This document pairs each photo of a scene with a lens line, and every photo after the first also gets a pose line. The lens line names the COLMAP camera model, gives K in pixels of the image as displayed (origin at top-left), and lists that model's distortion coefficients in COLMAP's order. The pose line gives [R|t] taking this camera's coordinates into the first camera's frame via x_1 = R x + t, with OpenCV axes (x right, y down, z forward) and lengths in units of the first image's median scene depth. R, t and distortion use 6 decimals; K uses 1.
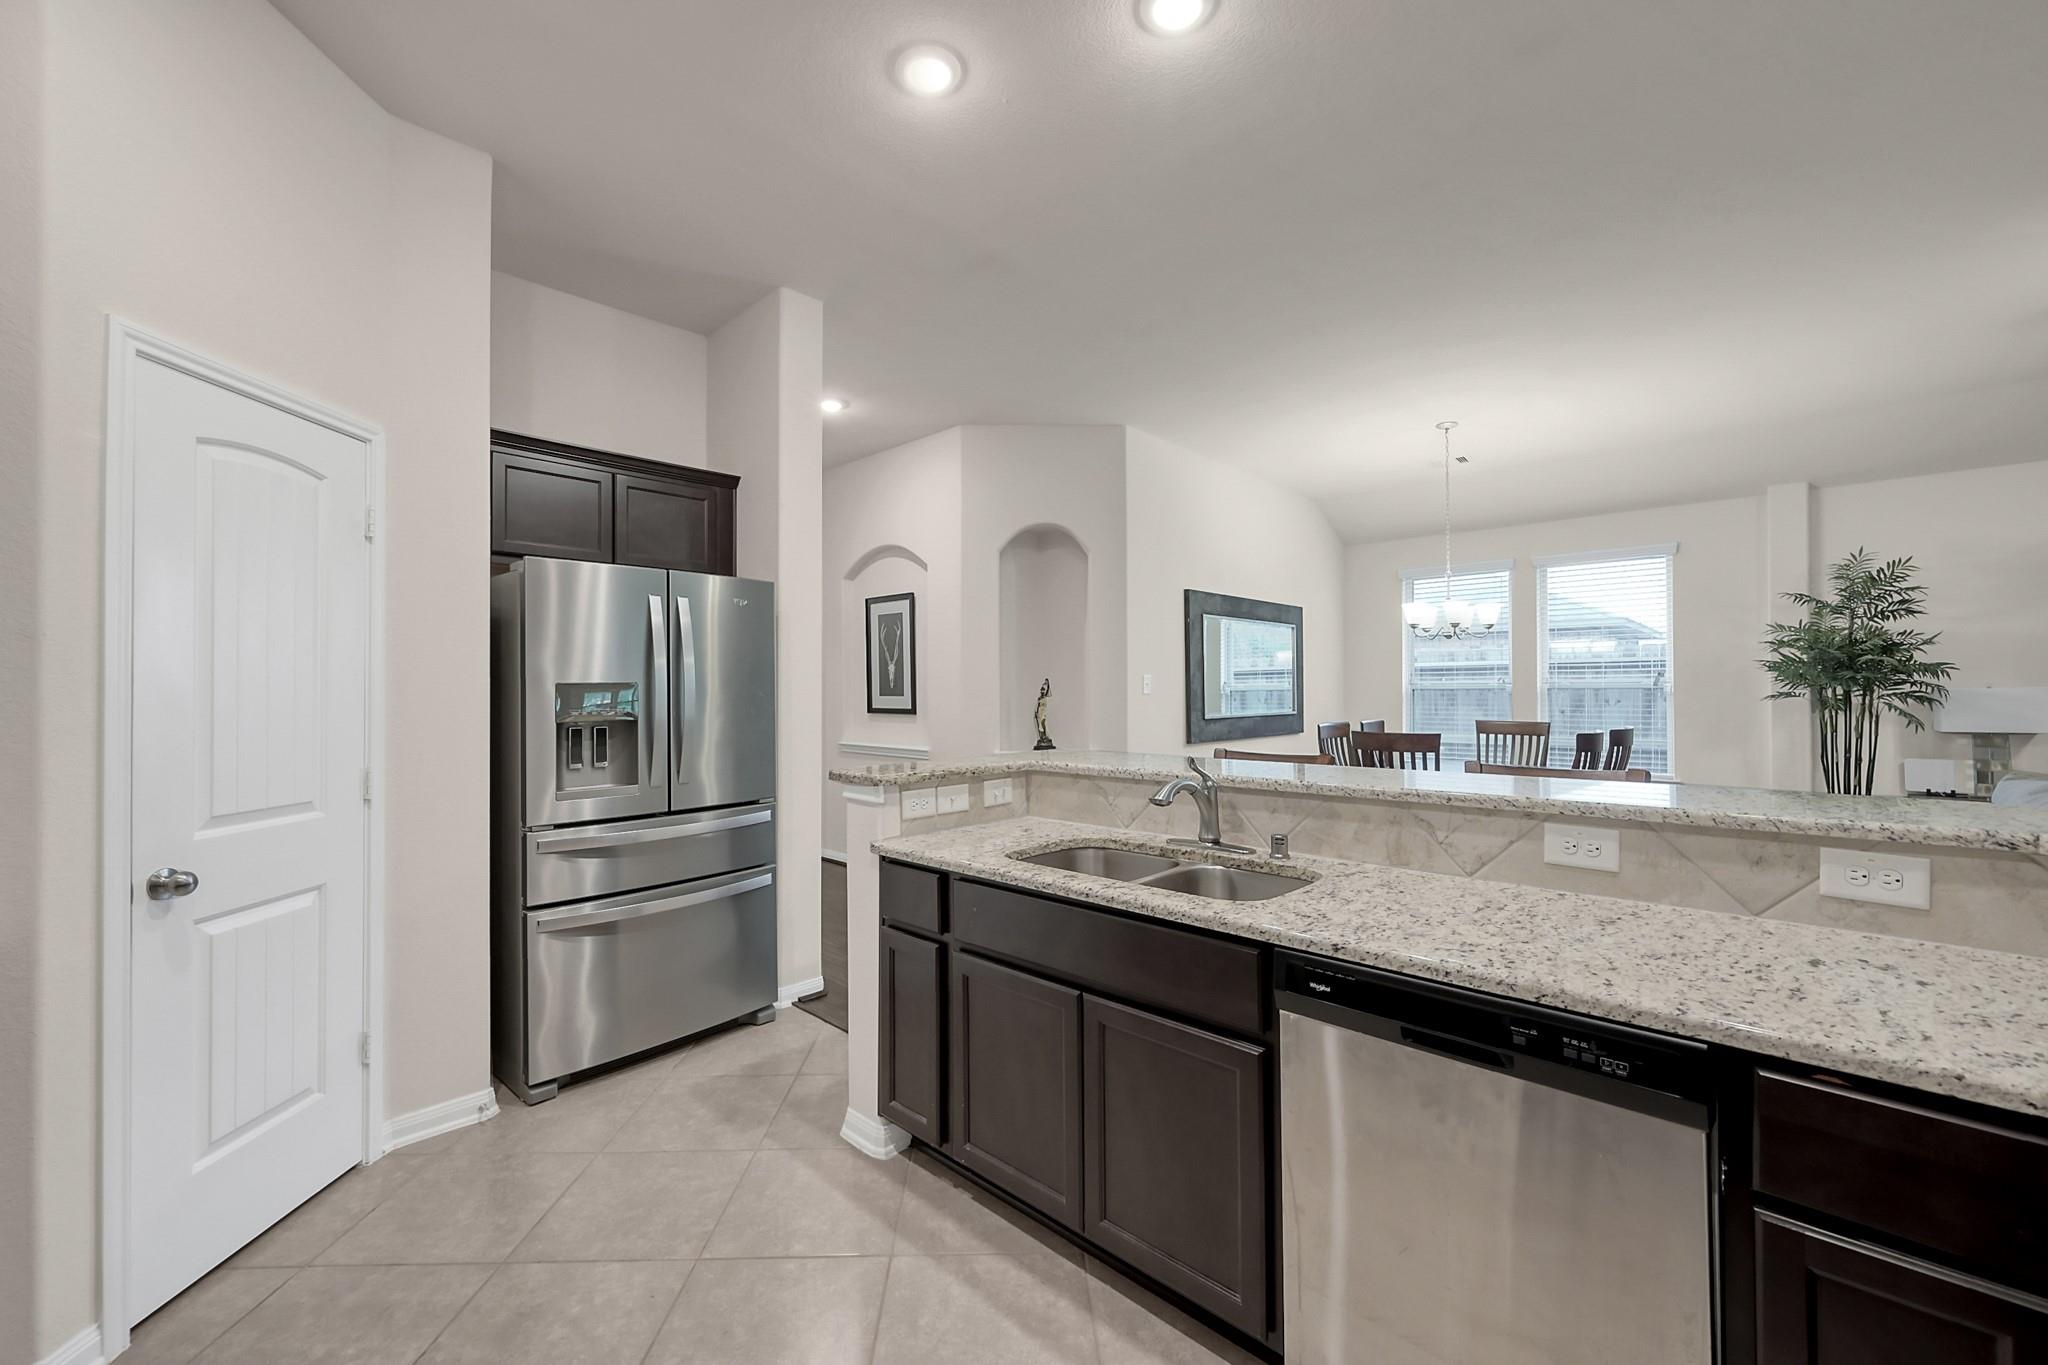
lens RADIAL K [[809.0, 0, 1024.0], [0, 809.0, 682.5], [0, 0, 1]] dist [0.000539, 0.000254]
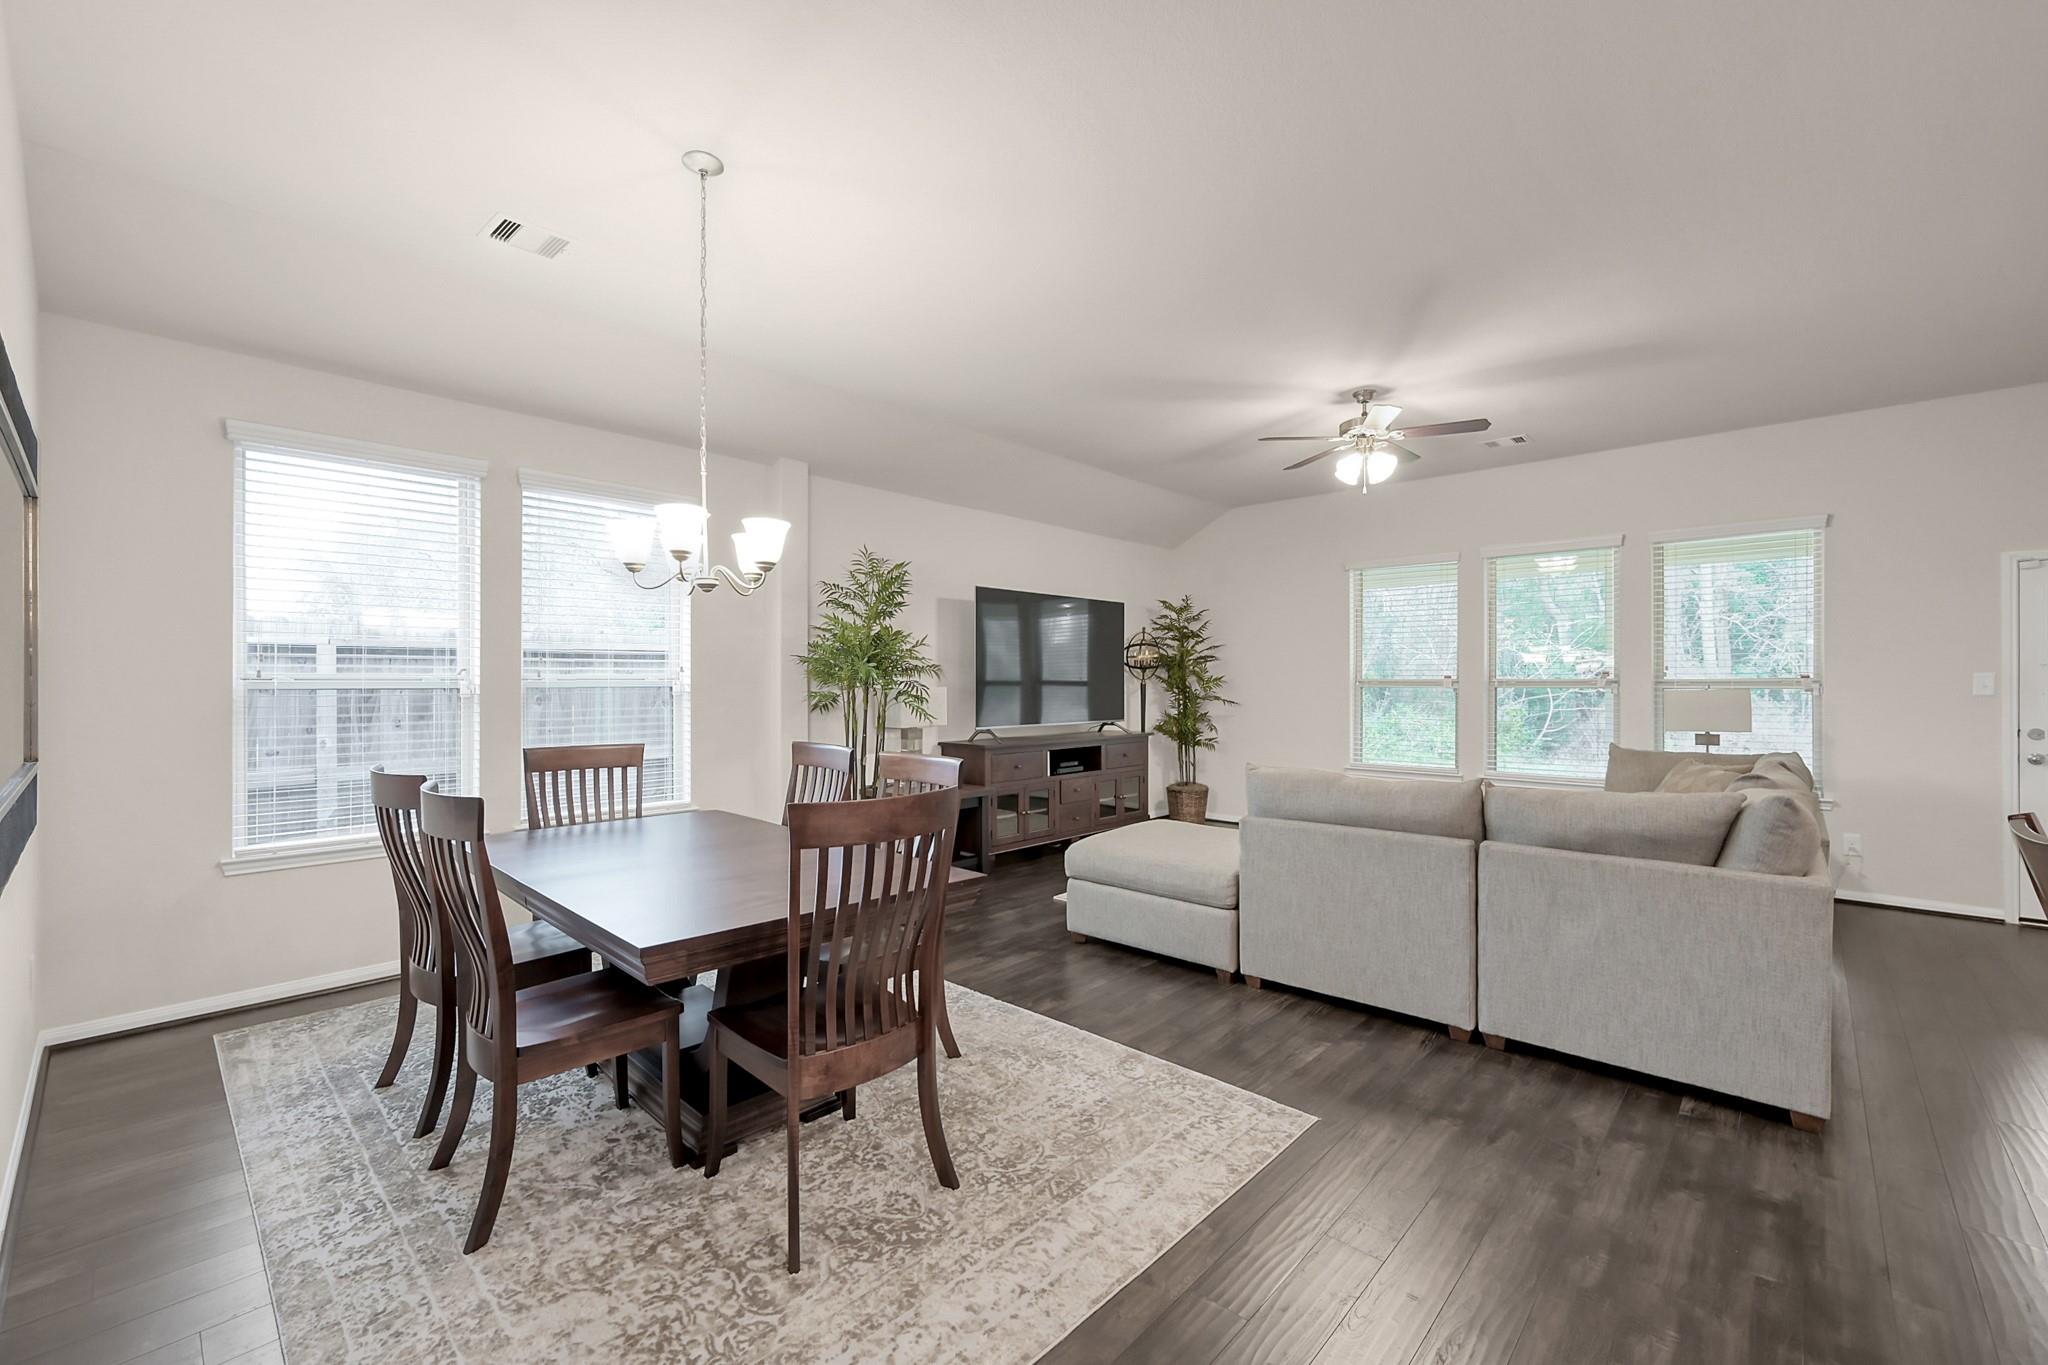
lens RADIAL K [[852.4, 0, 1024.0], [0, 852.4, 682.5], [0, 0, 1]] dist [-0.007451, -0.000302]
pose [[-0.007920, 0.004922, 0.999957, 0.013907], [-0.011544, 0.999921, -0.005014, 0.008723], [-0.999902, -0.011583, -0.007863, 2.114573]]
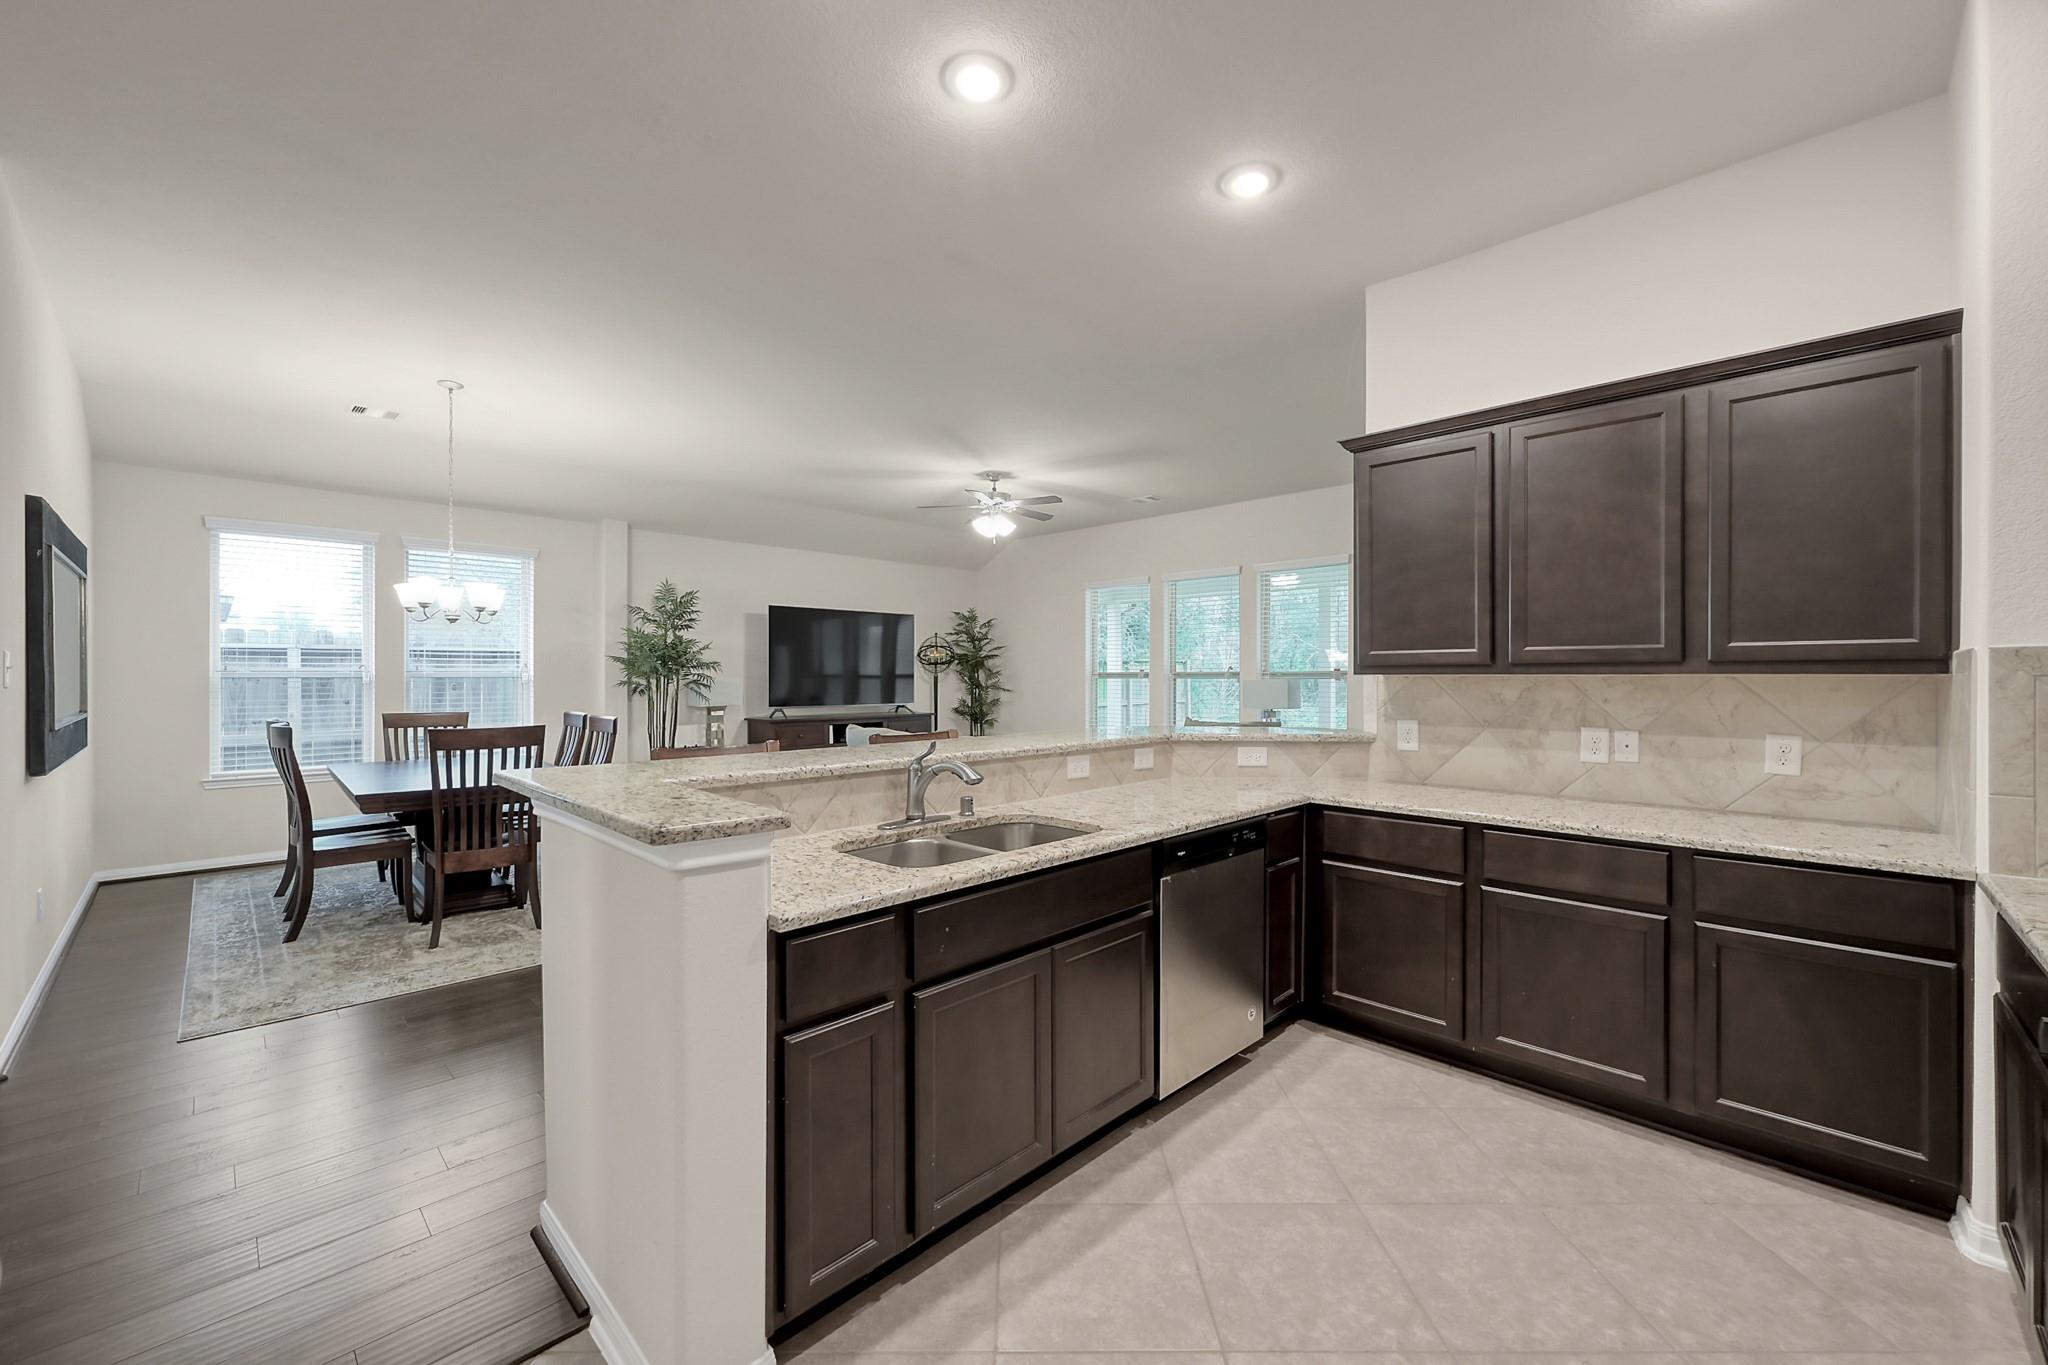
lens RADIAL K [[809.0, 0, 1024.0], [0, 809.0, 682.5], [0, 0, 1]] dist [0.000539, 0.000254]
pose [[0.018877, -0.003045, 0.999817, -0.942743], [-0.011642, 0.999927, 0.003265, 0.006764], [-0.999754, -0.011702, 0.018840, 0.902669]]
